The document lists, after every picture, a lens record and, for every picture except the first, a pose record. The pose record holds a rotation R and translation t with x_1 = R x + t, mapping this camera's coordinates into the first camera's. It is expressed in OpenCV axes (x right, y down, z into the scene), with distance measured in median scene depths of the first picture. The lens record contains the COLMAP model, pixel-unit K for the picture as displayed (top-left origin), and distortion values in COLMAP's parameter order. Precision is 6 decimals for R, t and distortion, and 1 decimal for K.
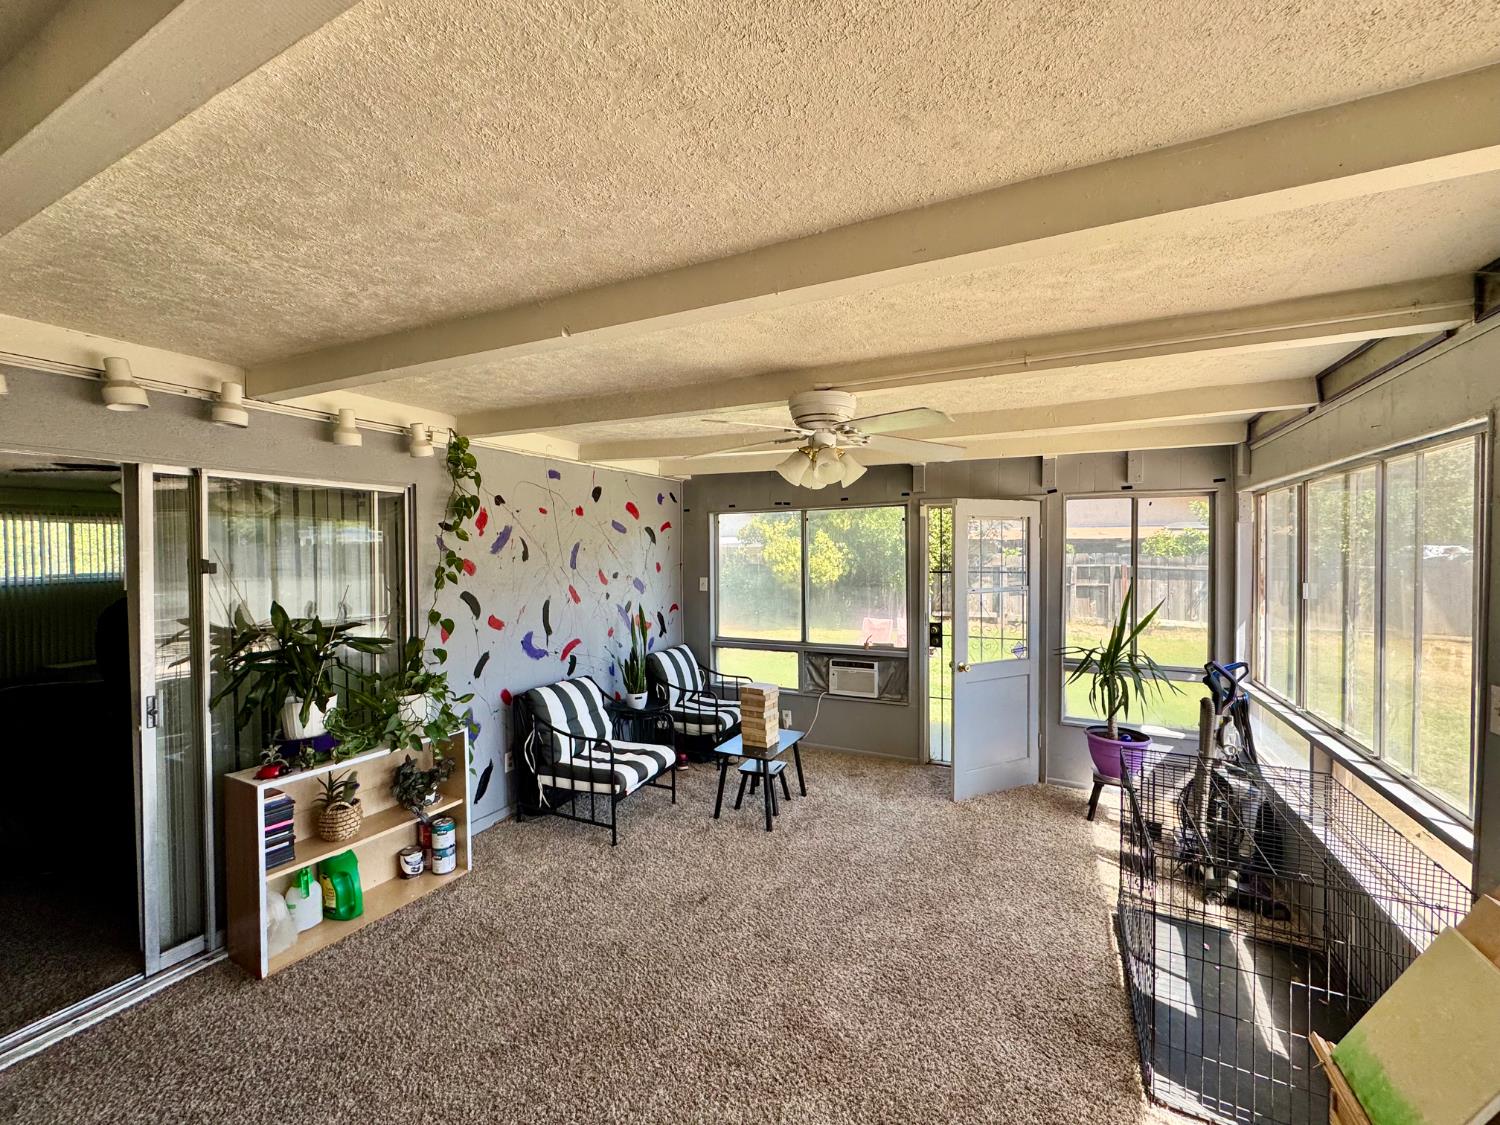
lens RADIAL K [[600.6, 0, 750.0], [0, 600.6, 562.5], [0, 0, 1]] dist [-0.000671, -0.000227]
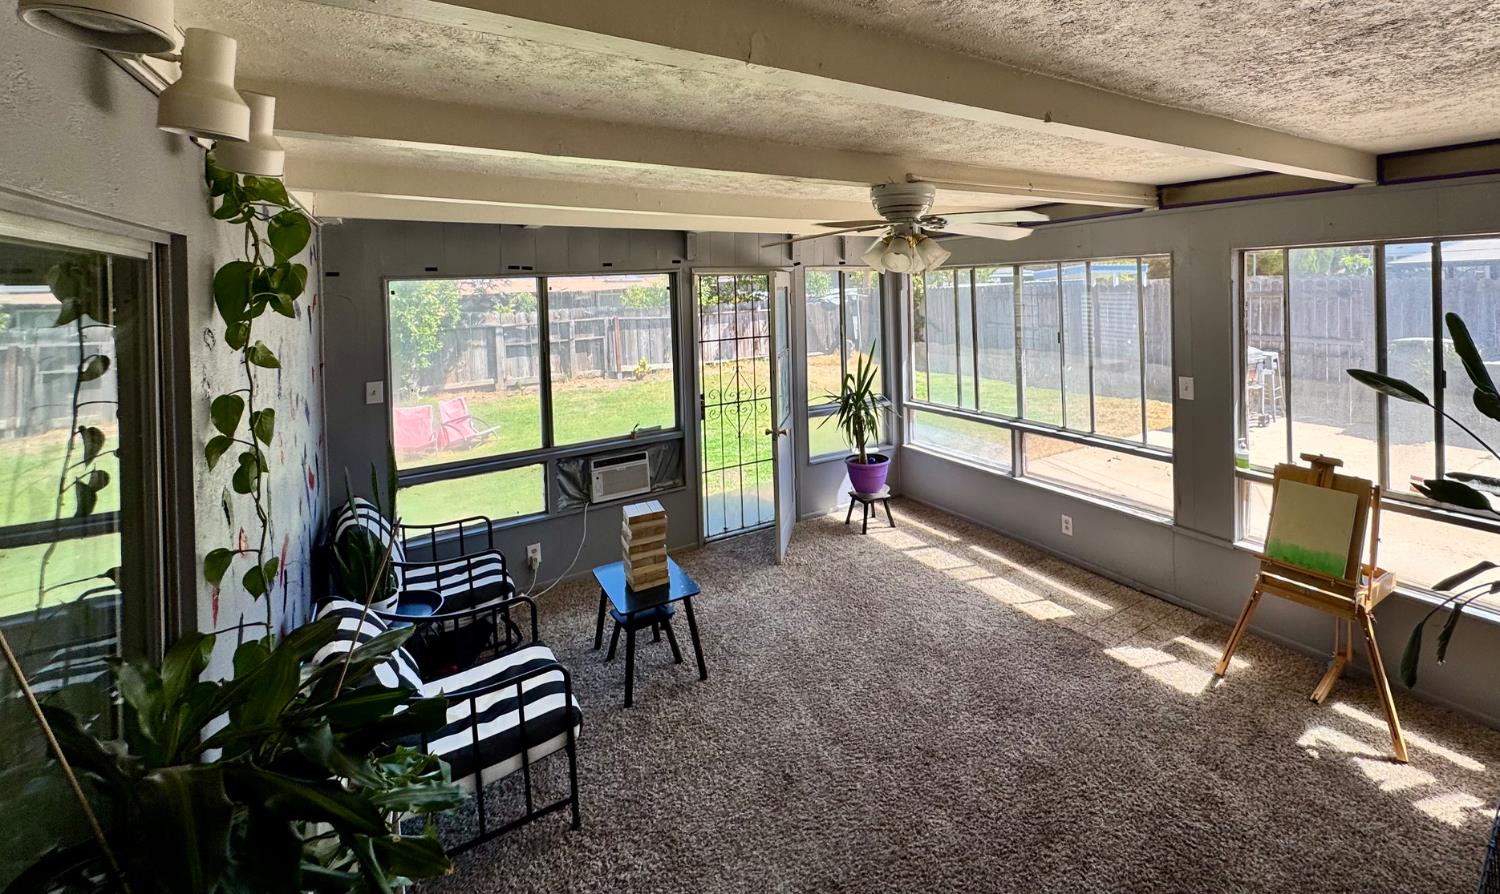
lens RADIAL K [[641.5, 0, 816.0], [0, 641.5, 290.2], [0, 0, 1]] dist [-0.002472, 0.000017]
pose [[0.513007, -0.016203, 0.858232, -0.465211], [0.046362, 0.998885, -0.008854, -0.048658], [-0.857132, 0.044332, 0.513186, 0.295753]]
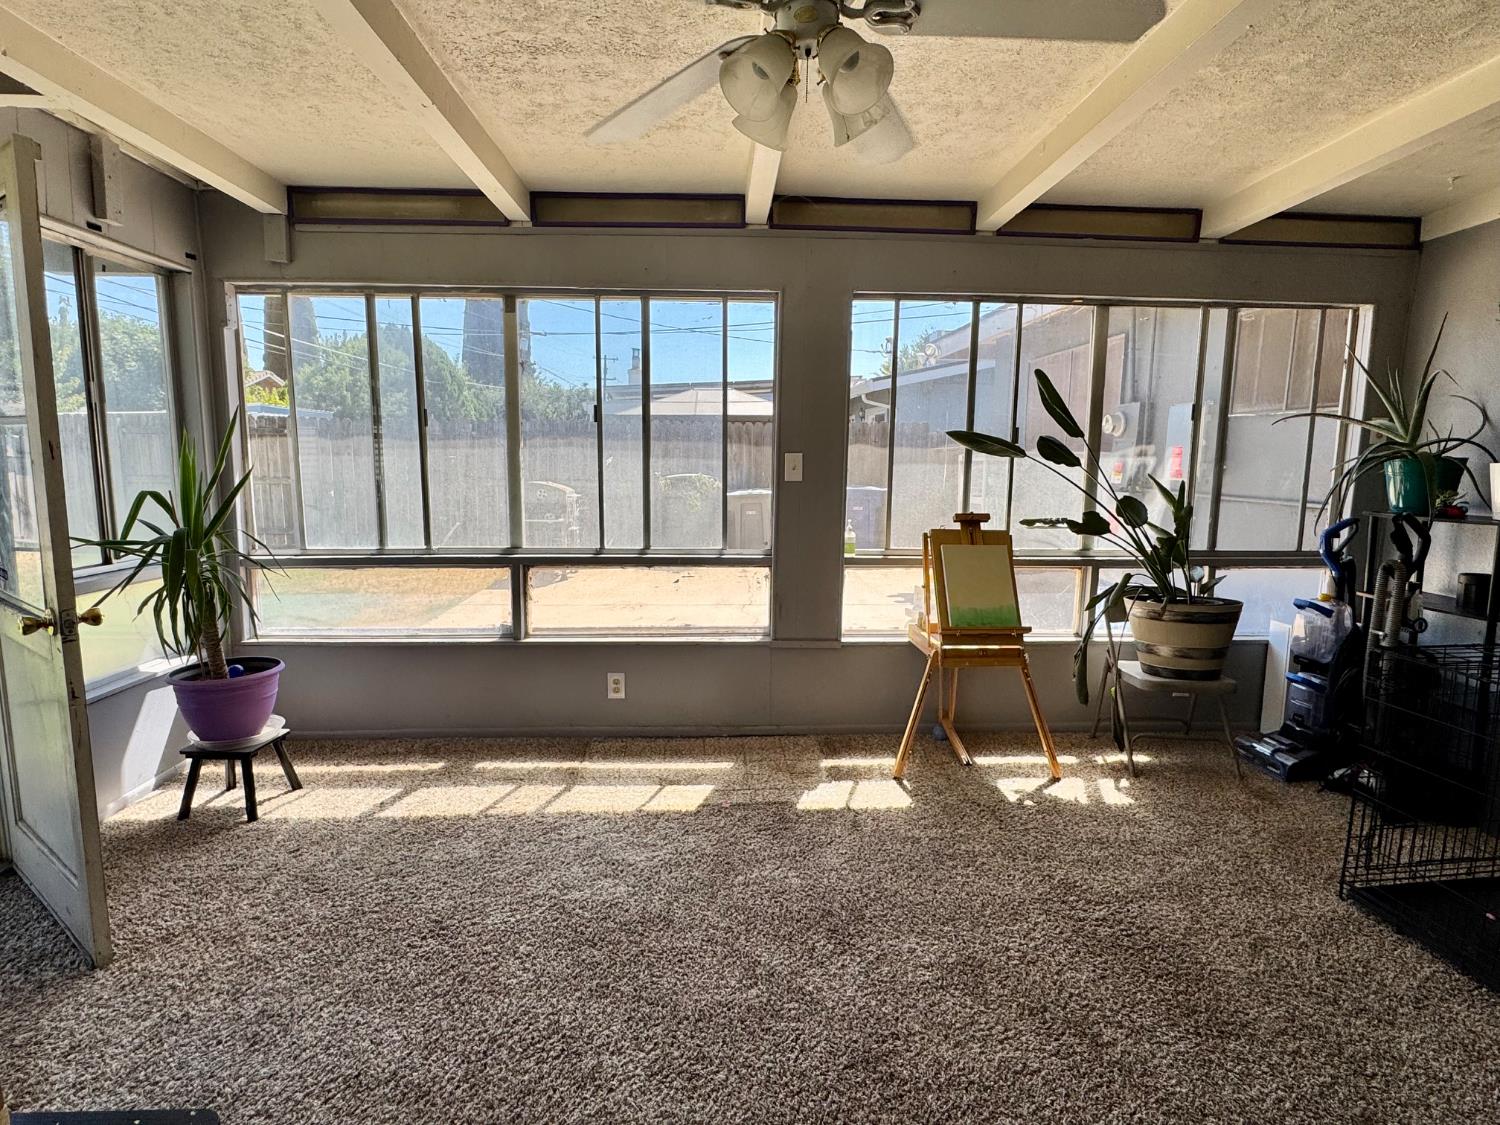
lens RADIAL K [[763.4, 0, 750.0], [0, 763.4, 562.5], [0, 0, 1]] dist [-0.010491, 0.000447]
pose [[-0.480888, -0.124212, 0.867939, -0.210869], [0.013053, 0.988790, 0.148739, 0.061075], [-0.876685, 0.082856, -0.473876, 0.693511]]
